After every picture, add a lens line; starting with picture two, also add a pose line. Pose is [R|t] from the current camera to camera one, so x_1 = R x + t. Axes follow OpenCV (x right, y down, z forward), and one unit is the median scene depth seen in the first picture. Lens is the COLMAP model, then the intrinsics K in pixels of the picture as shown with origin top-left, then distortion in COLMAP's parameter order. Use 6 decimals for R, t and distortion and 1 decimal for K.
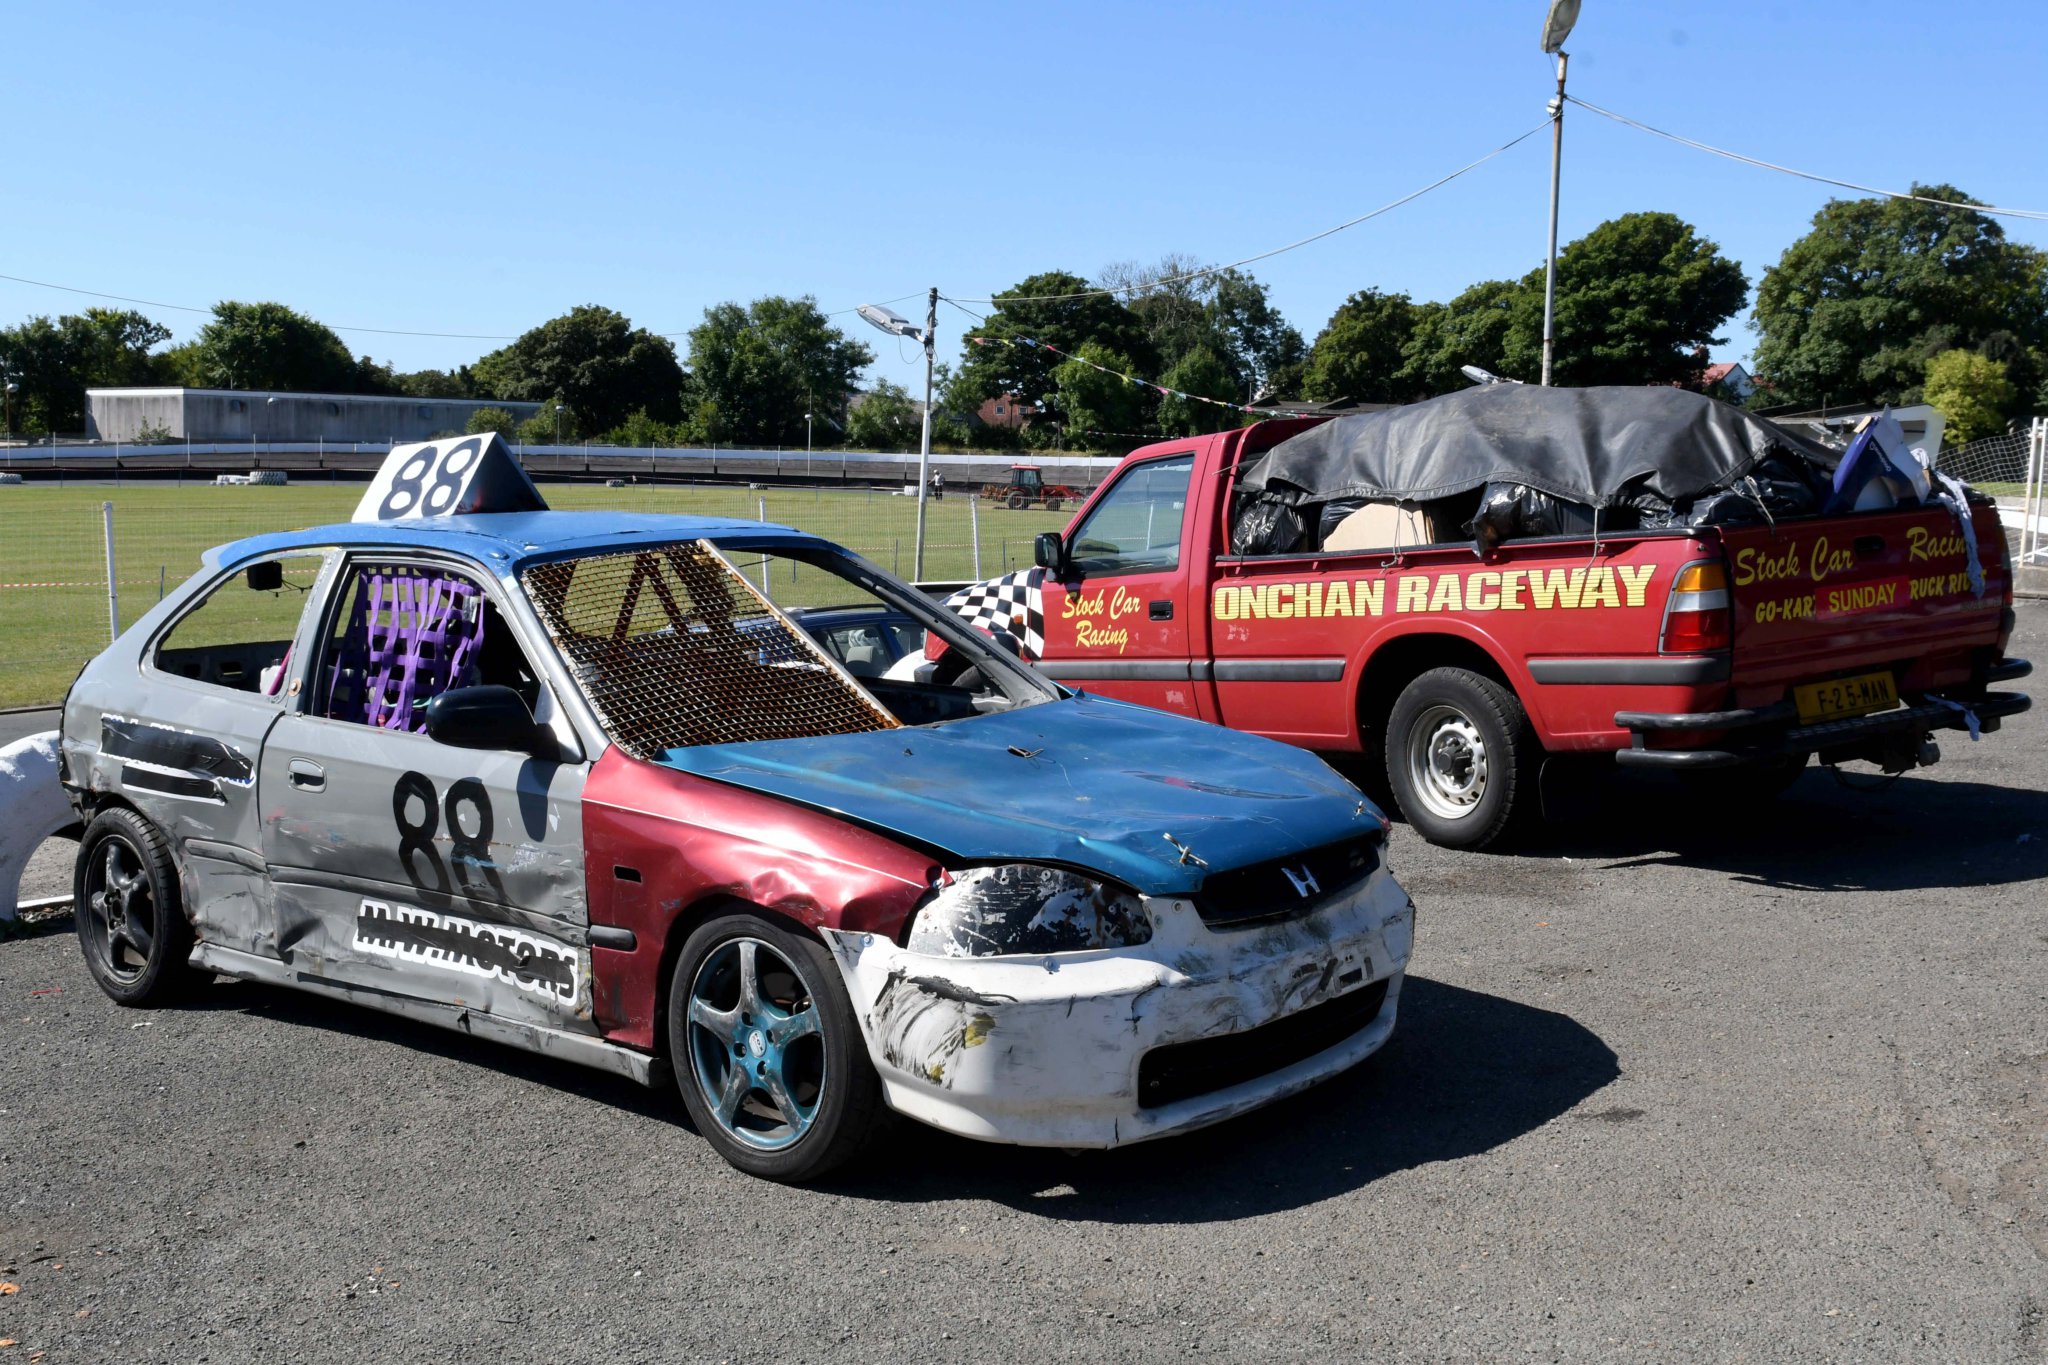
lens RADIAL K [[2185.3, 0, 1024.0], [0, 2185.3, 682.5], [0, 0, 1]] dist [-0.035313, -0.022339]
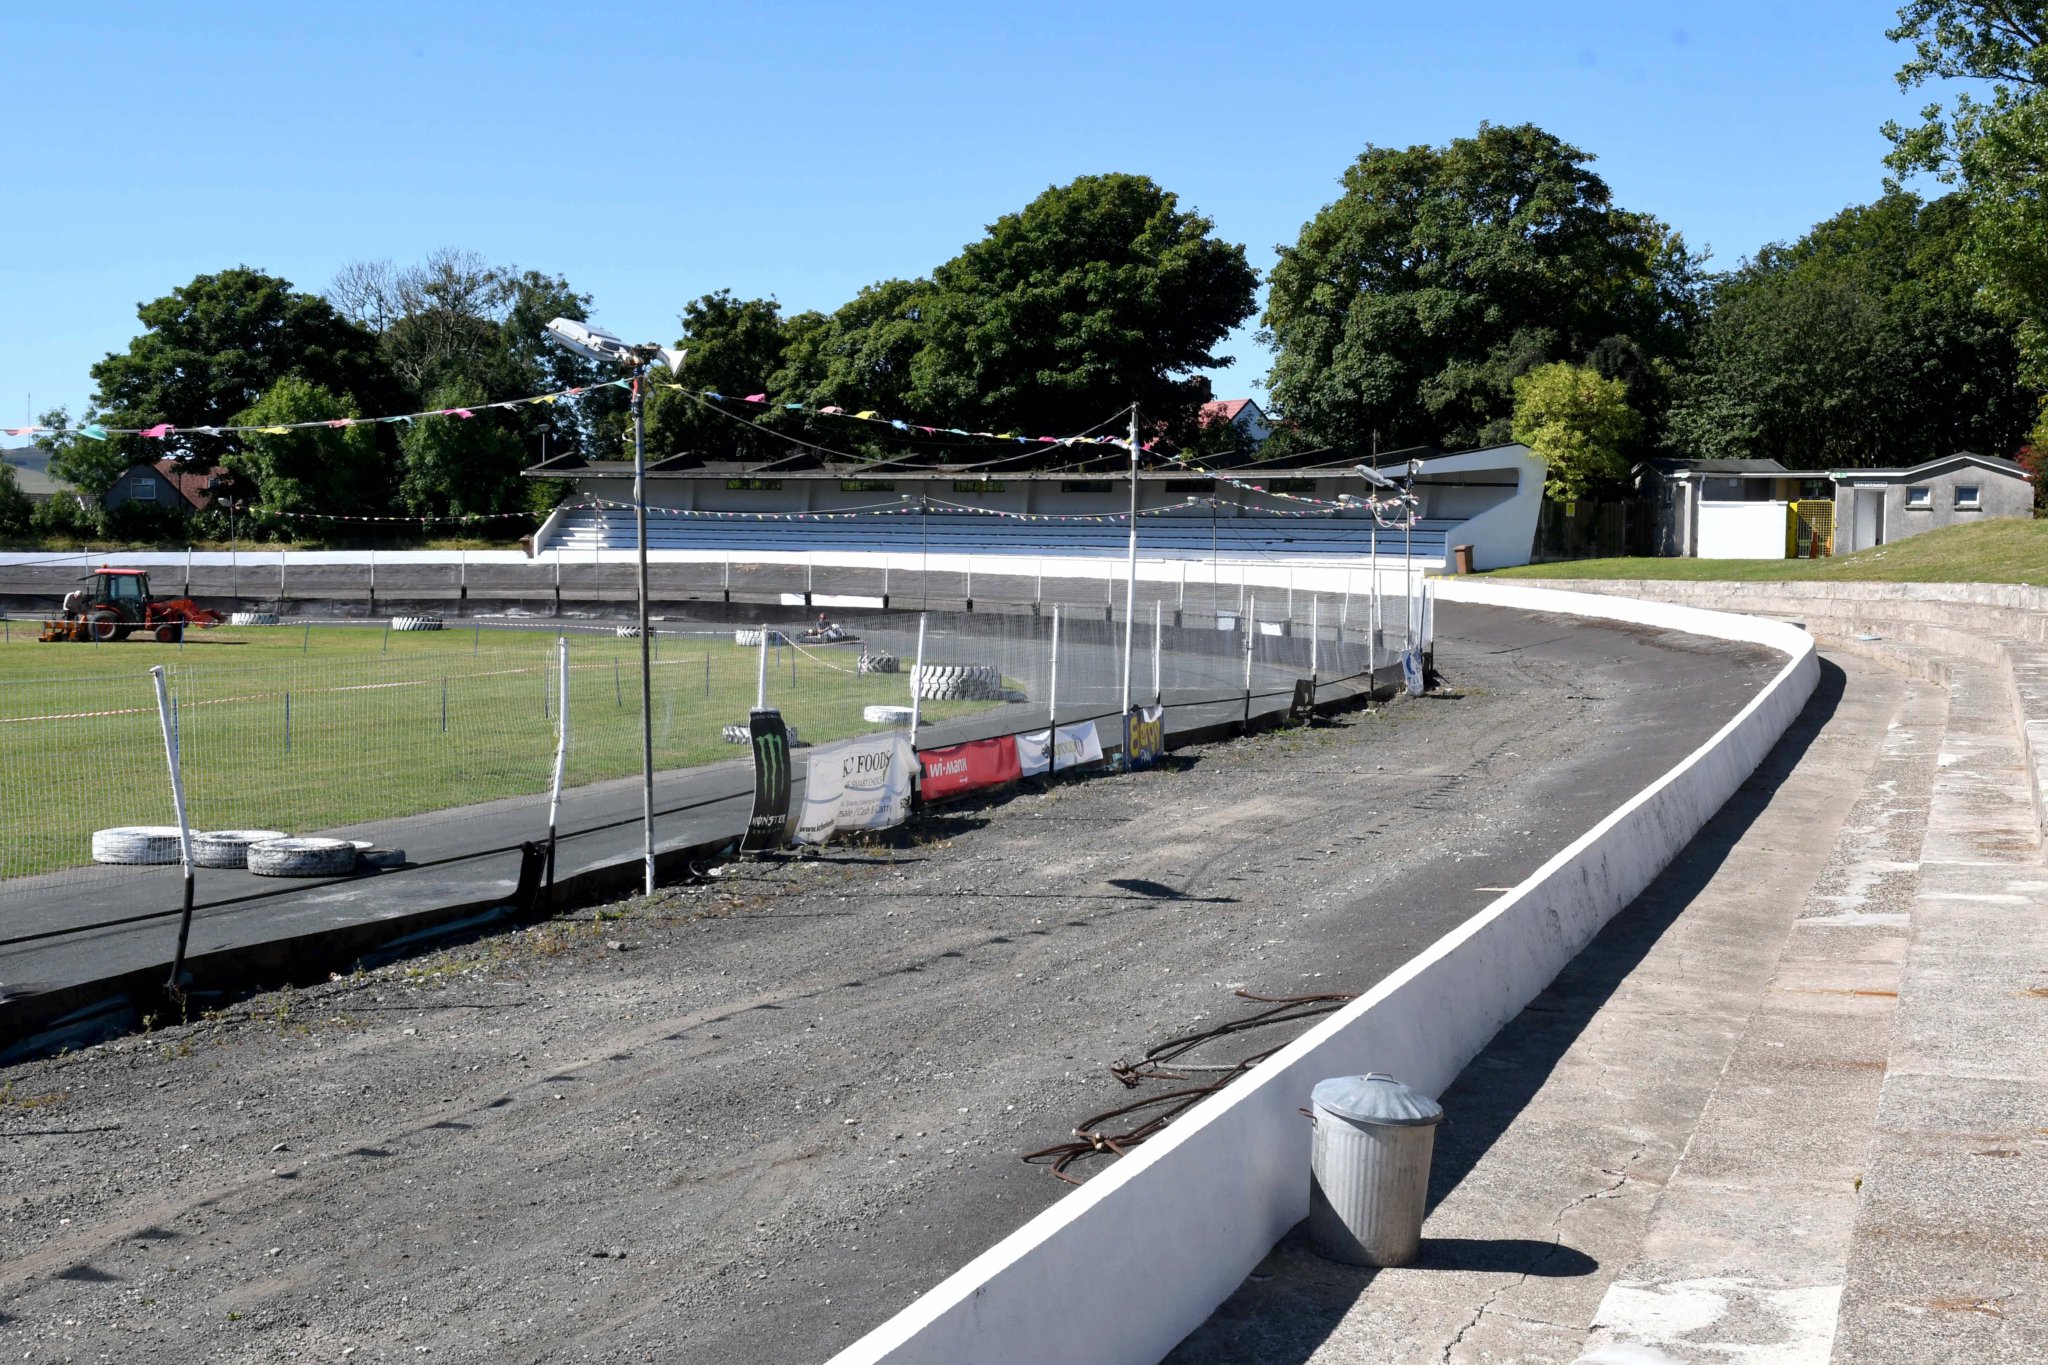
lens RADIAL K [[2755.5, 0, 1024.0], [0, 2755.5, 682.5], [0, 0, 1]] dist [0.002762, 0.018435]
pose [[0.974060, -0.032473, 0.223949, 0.063956], [0.044145, 0.997904, -0.047307, -0.018340], [-0.221944, 0.055966, 0.973452, 0.179686]]
